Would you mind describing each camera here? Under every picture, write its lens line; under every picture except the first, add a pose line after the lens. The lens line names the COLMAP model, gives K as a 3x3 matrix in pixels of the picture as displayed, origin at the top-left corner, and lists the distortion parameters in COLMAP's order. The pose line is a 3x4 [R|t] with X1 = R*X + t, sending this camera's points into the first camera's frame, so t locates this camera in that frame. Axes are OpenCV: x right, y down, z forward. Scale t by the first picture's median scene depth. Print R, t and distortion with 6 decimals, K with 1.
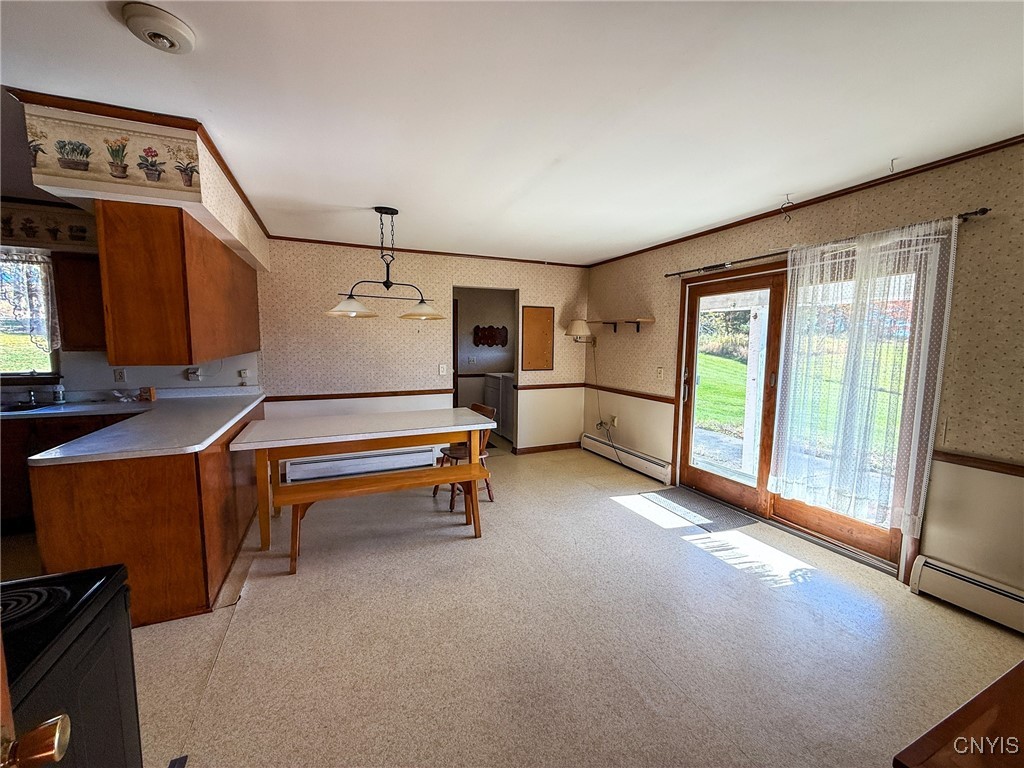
lens RADIAL K [[405.5, 0, 512.0], [0, 405.5, 384.0], [0, 0, 1]] dist [0.000466, 0.000071]
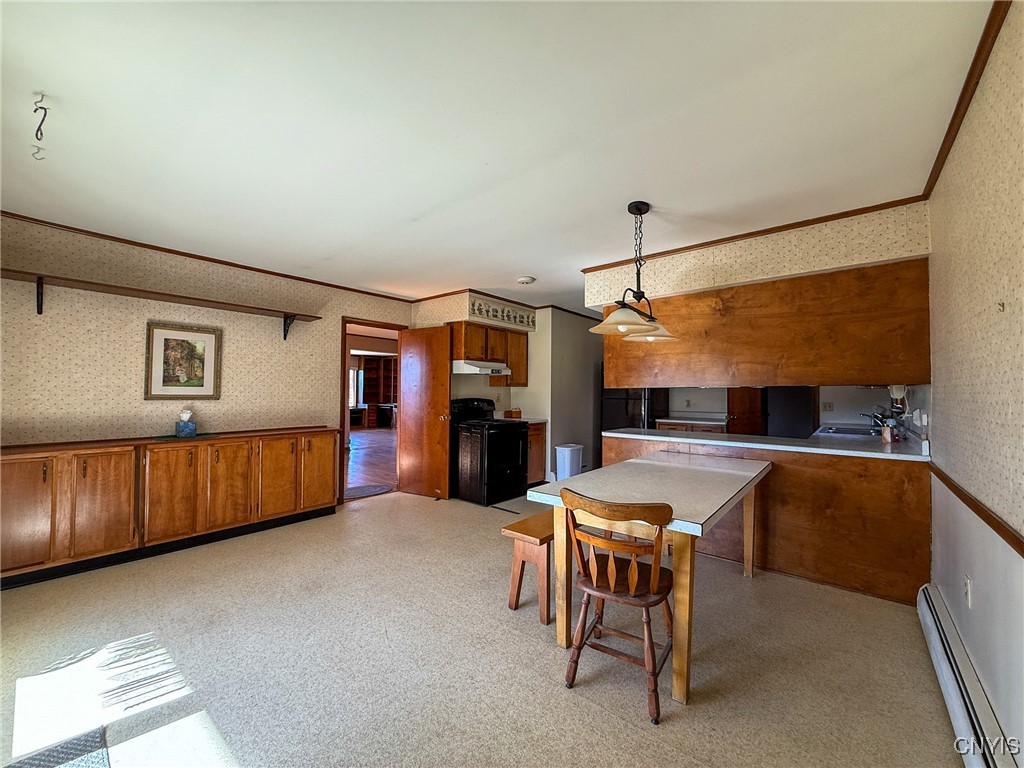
lens RADIAL K [[405.5, 0, 512.0], [0, 405.5, 384.0], [0, 0, 1]] dist [0.000466, 0.000071]
pose [[-0.892944, -0.025392, -0.449452, 0.294481], [-0.060554, 0.996109, 0.064029, -0.112206], [0.446077, 0.084391, -0.891007, 1.717199]]
